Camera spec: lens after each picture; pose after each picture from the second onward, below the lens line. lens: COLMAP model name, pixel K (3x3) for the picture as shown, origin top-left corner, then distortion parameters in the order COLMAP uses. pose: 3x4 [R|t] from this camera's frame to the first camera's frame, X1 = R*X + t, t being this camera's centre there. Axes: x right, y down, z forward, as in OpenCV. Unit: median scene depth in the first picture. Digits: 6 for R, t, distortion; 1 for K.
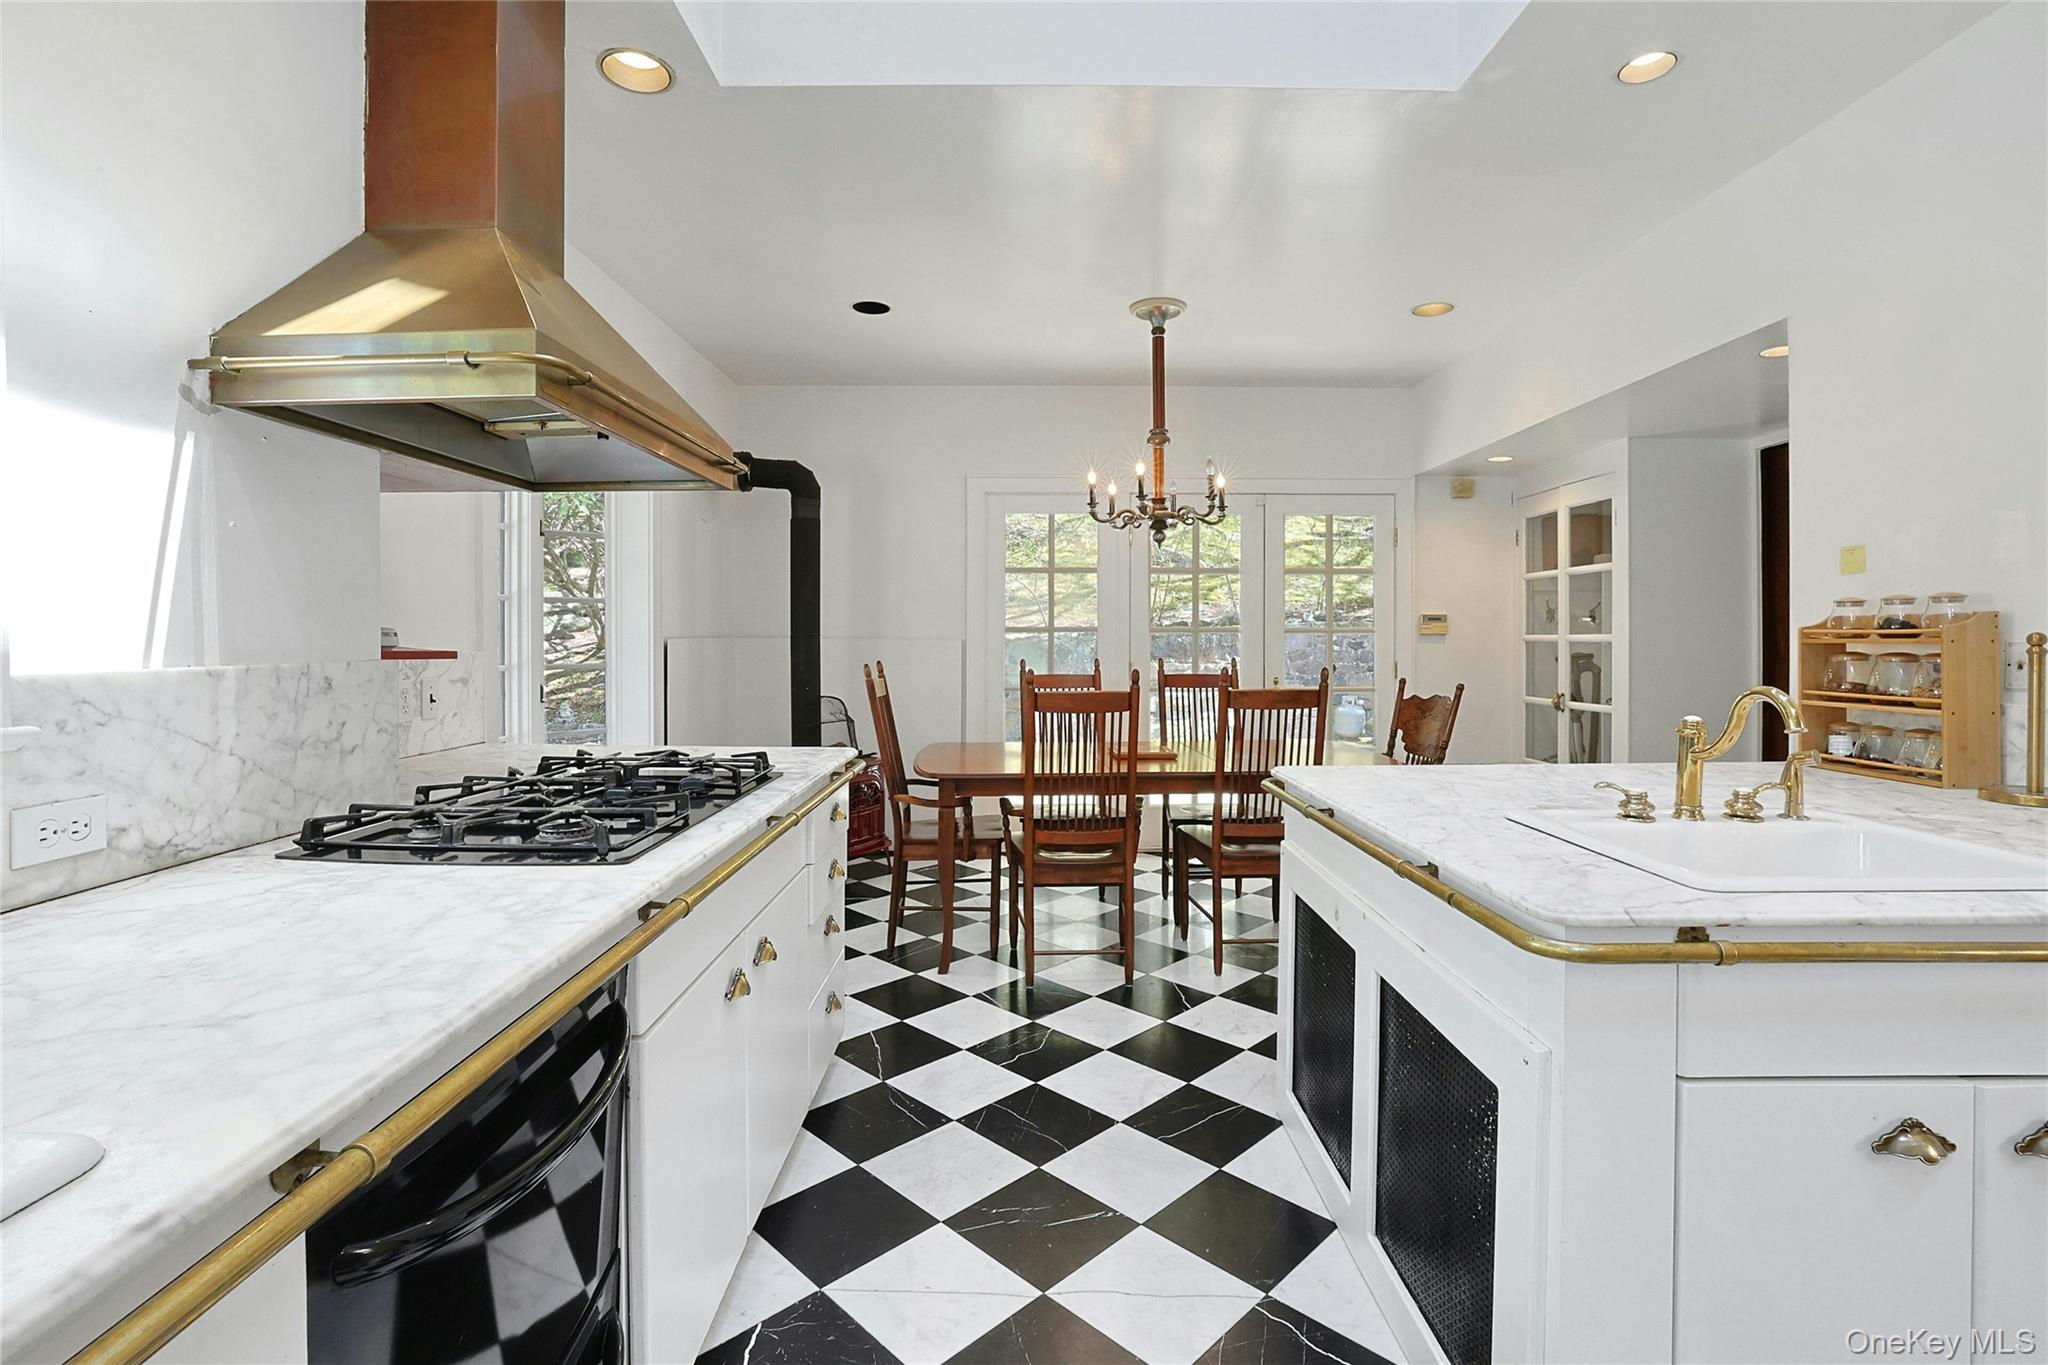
lens RADIAL K [[950.6, 0, 1025.2], [0, 950.6, 637.7], [0, 0, 1]] dist [-0.045235, 0.017606]
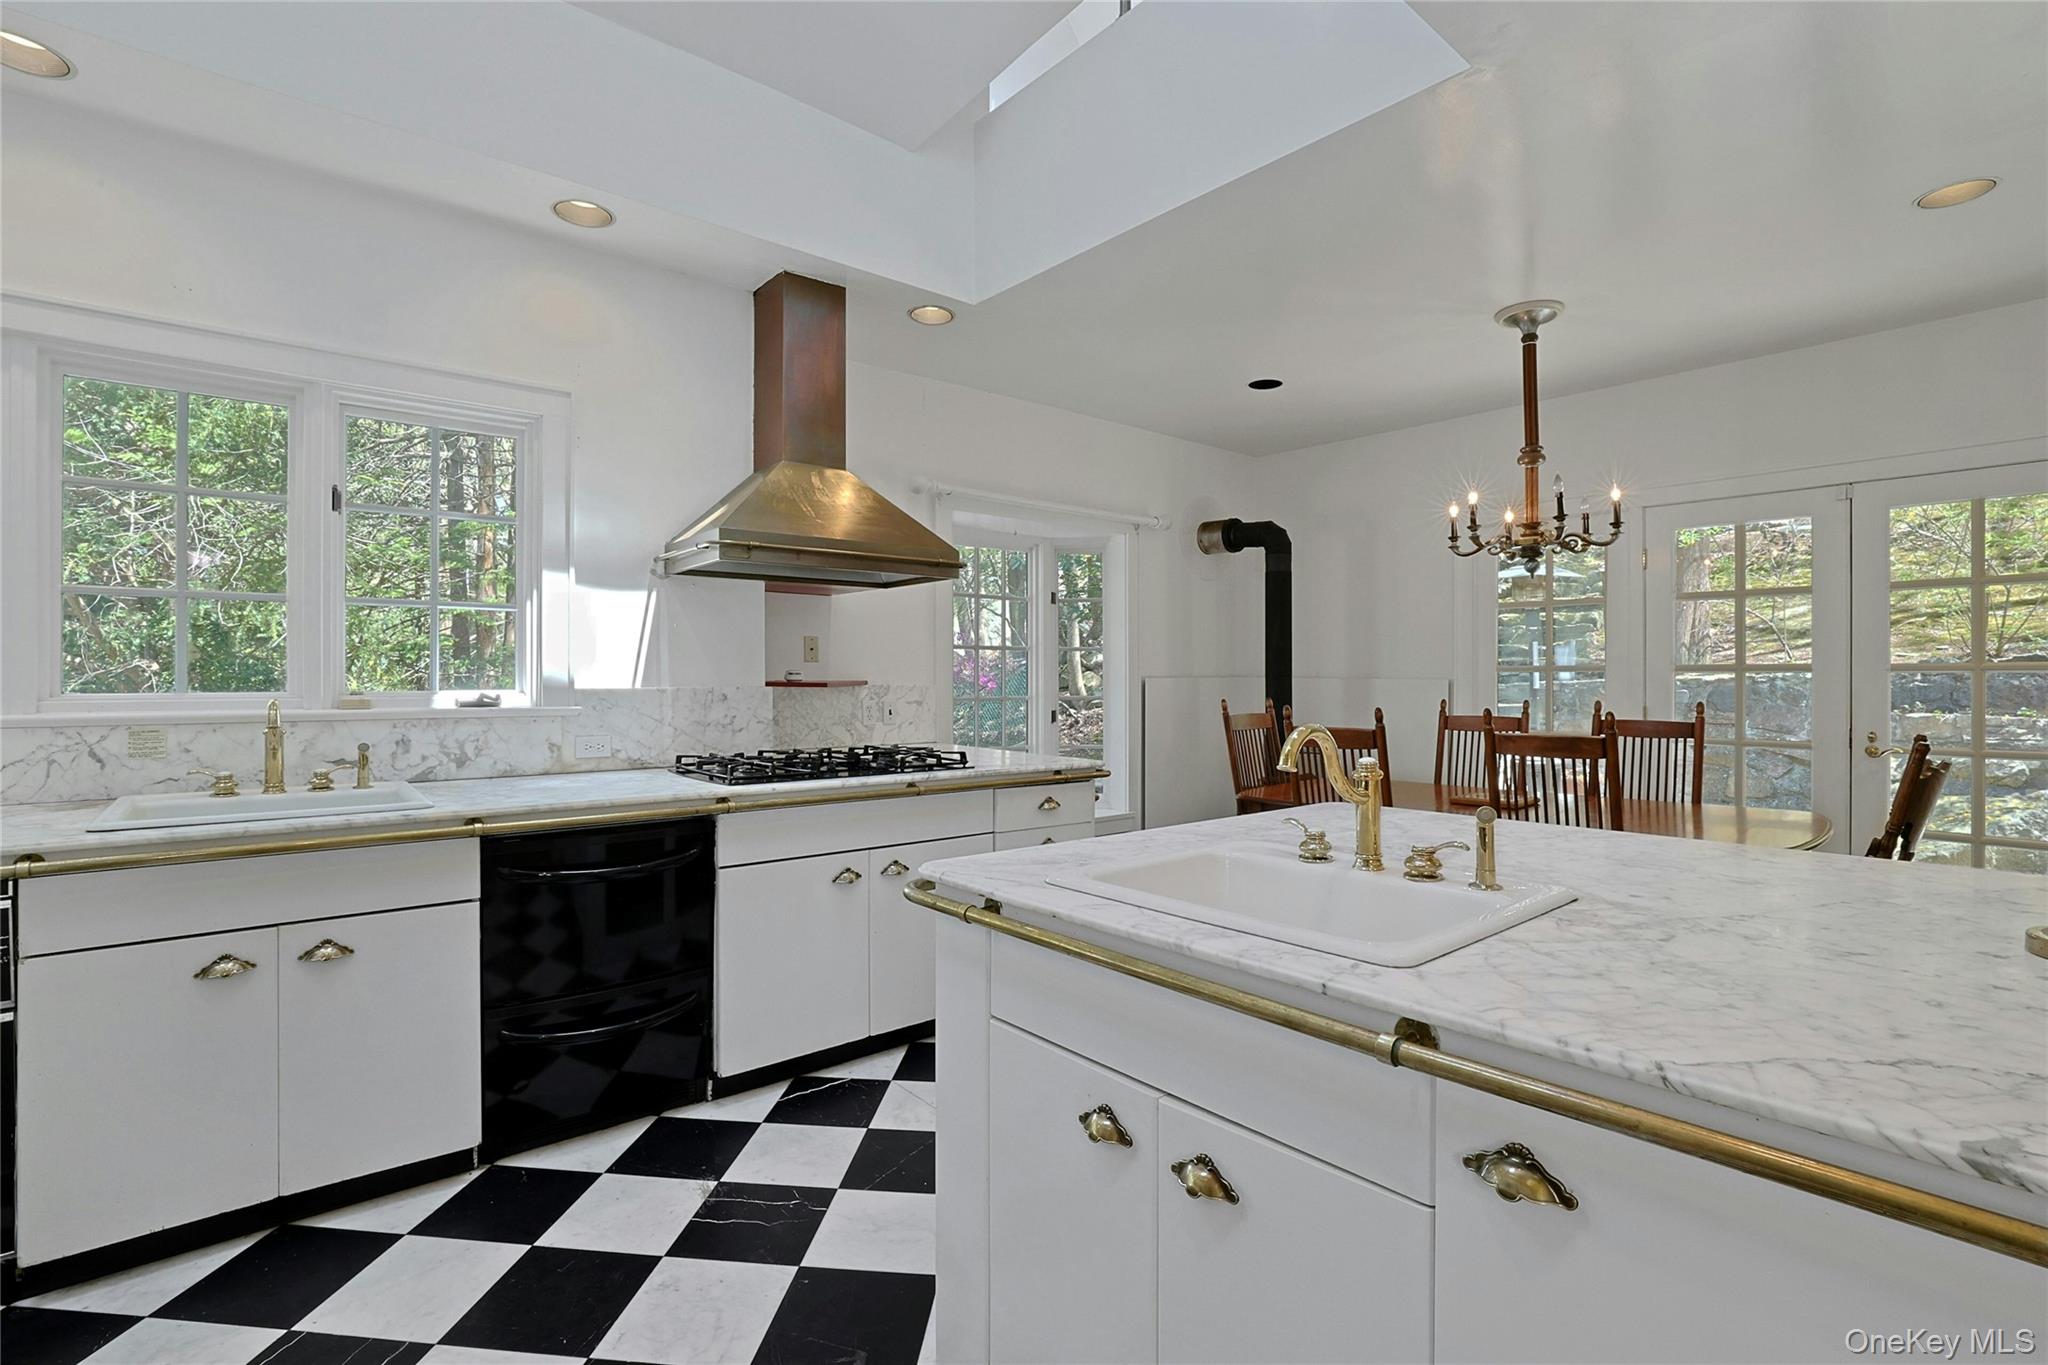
lens RADIAL K [[935.2, 0, 1016.5], [0, 935.2, 669.1], [0, 0, 1]] dist [-0.044852, 0.016634]
pose [[0.646364, -0.006254, -0.763003, 1.340296], [-0.002125, 0.999948, -0.009997, 0.006306], [0.763026, 0.008083, 0.646317, 0.150519]]
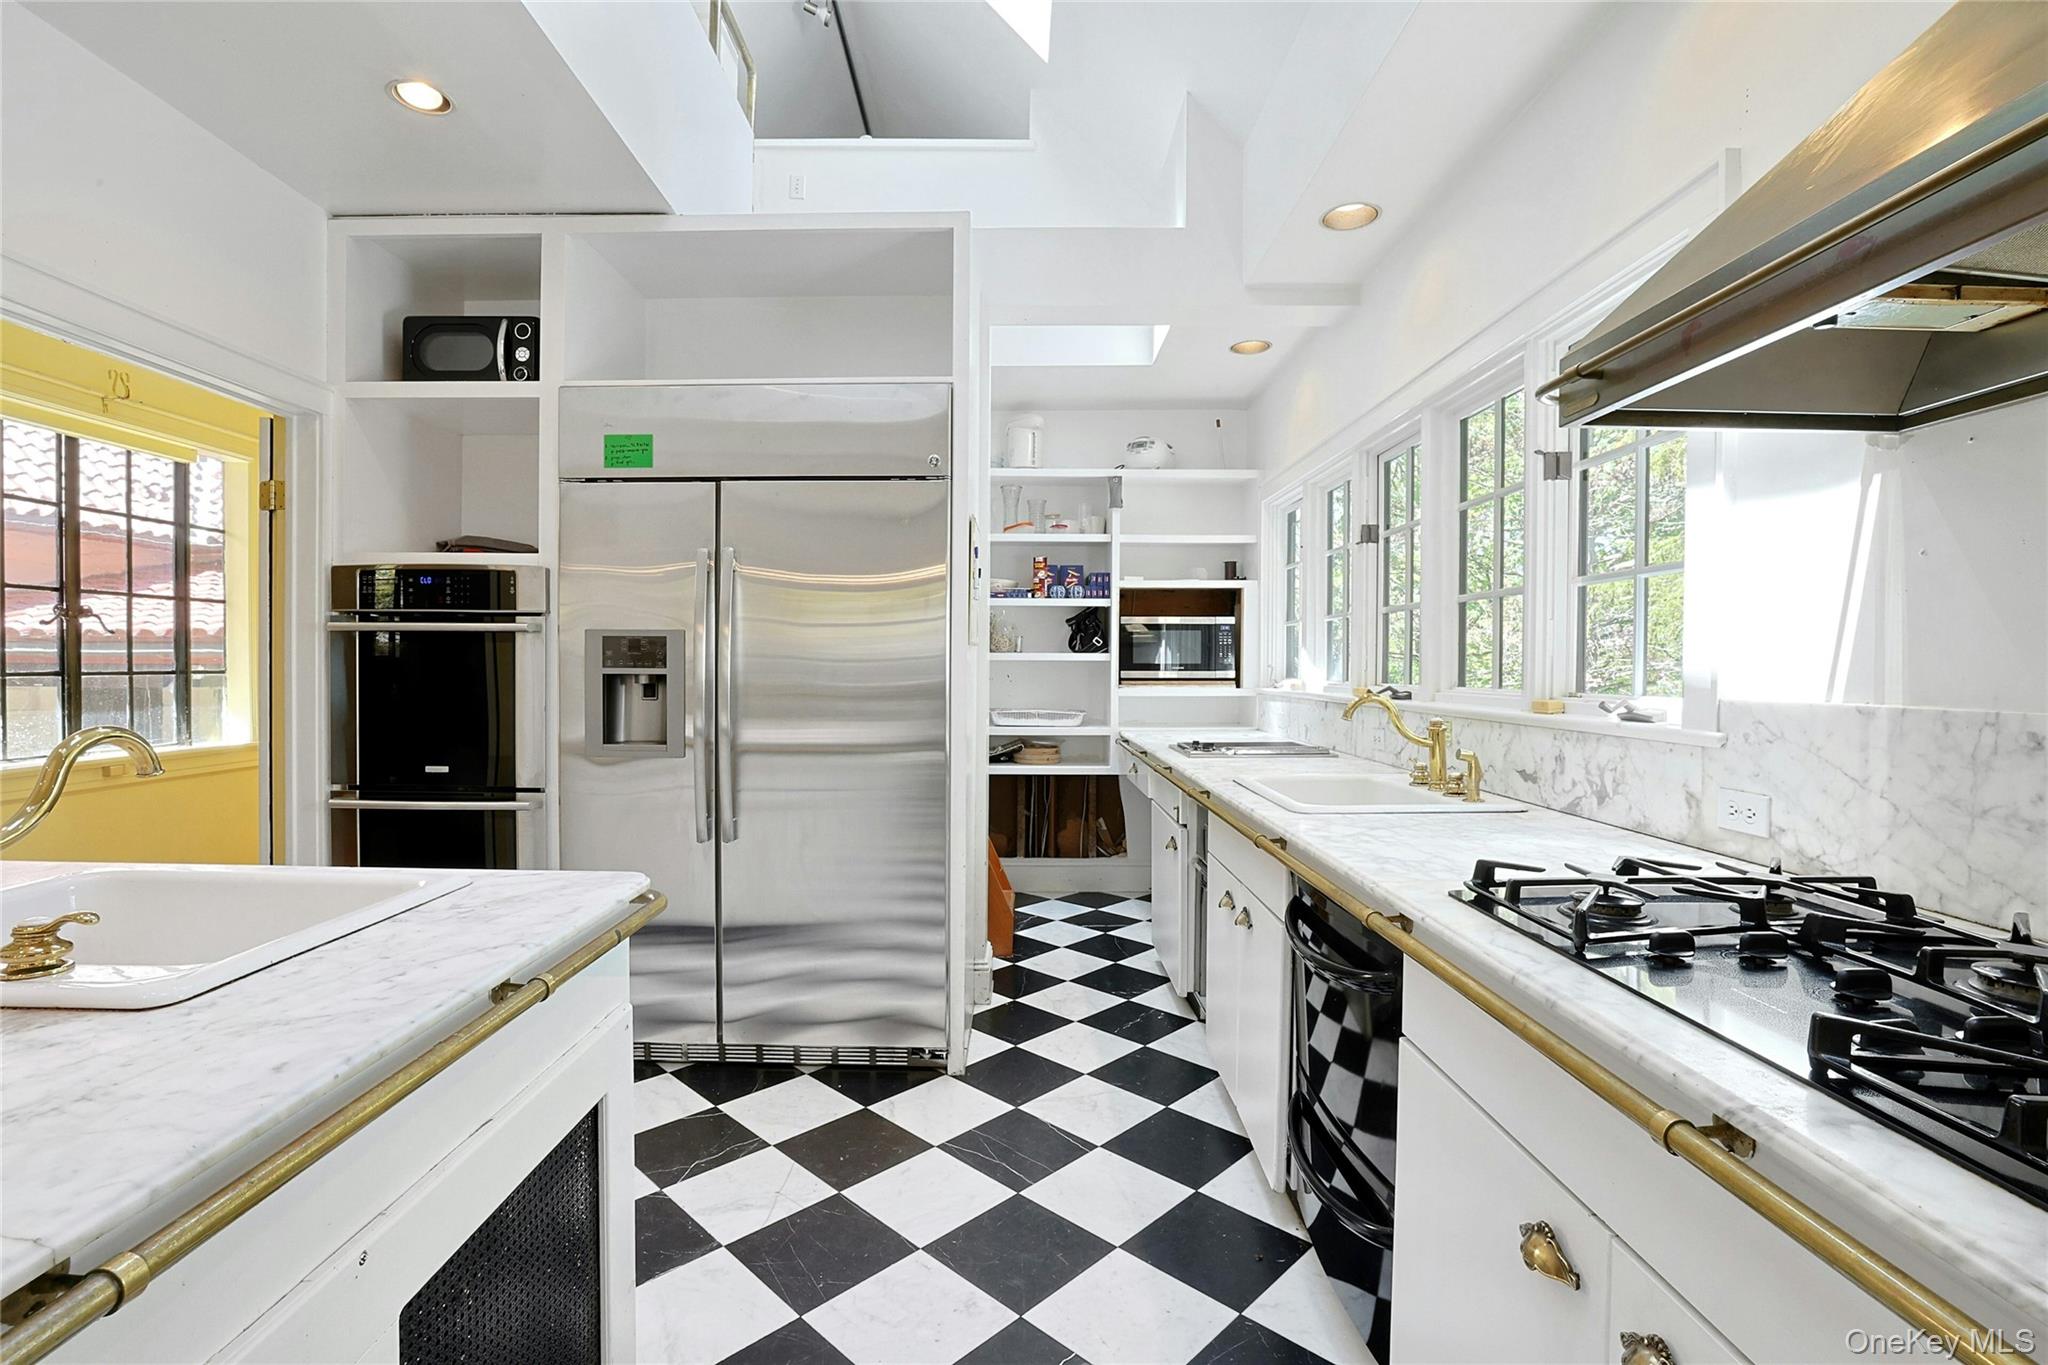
lens RADIAL K [[935.2, 0, 1016.5], [0, 935.2, 669.1], [0, 0, 1]] dist [-0.044852, 0.016634]
pose [[-0.999972, -0.007455, 0.000483, 0.035640], [-0.007452, 0.999949, 0.006792, -0.005960], [-0.000534, 0.006788, -0.999977, 1.777528]]
